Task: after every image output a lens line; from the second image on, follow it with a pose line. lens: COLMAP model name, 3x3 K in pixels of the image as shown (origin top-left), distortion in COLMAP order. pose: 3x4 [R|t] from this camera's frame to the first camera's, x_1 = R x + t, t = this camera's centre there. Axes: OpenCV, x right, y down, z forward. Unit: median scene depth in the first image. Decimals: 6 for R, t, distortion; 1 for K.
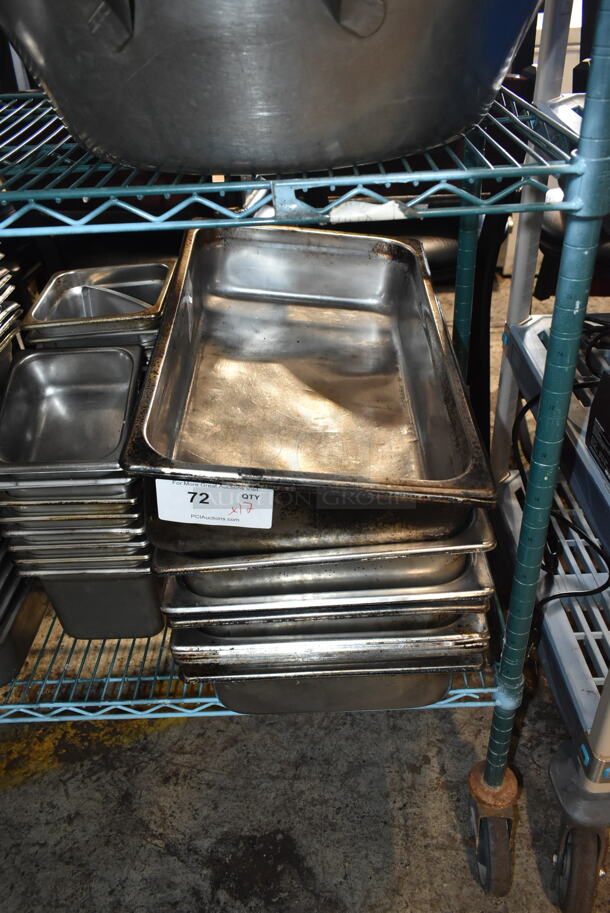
lens RADIAL K [[713.5, 0, 307.4], [0, 713.5, 456.1], [0, 0, 1]] dist [-0.008628, 0.001955]
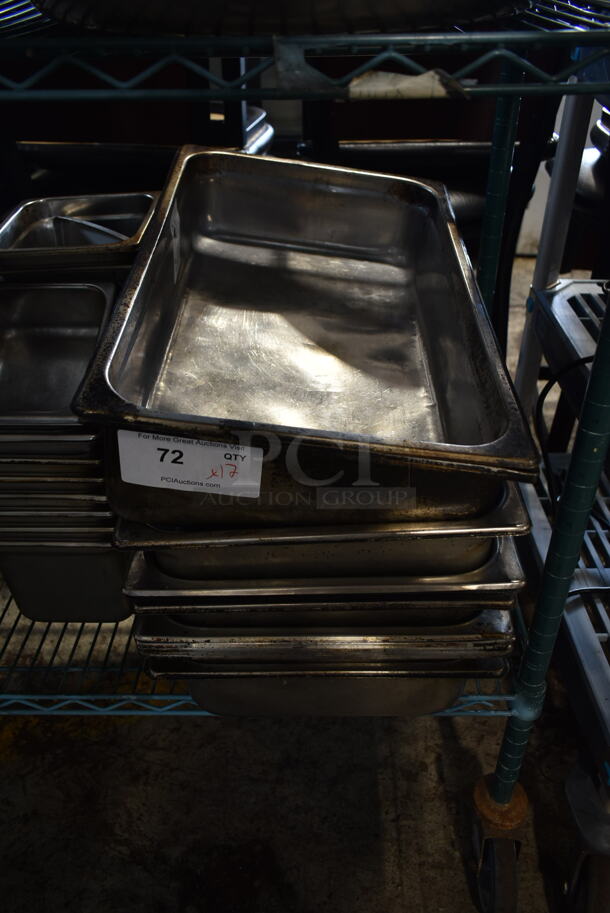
lens RADIAL K [[713.5, 0, 306.7], [0, 713.5, 453.4], [0, 0, 1]] dist [-0.008628, 0.001955]
pose [[0.999269, 0.037834, 0.005421, -0.001814], [-0.037918, 0.999147, 0.016345, 0.025188], [-0.004798, -0.016538, 0.999852, 0.131563]]
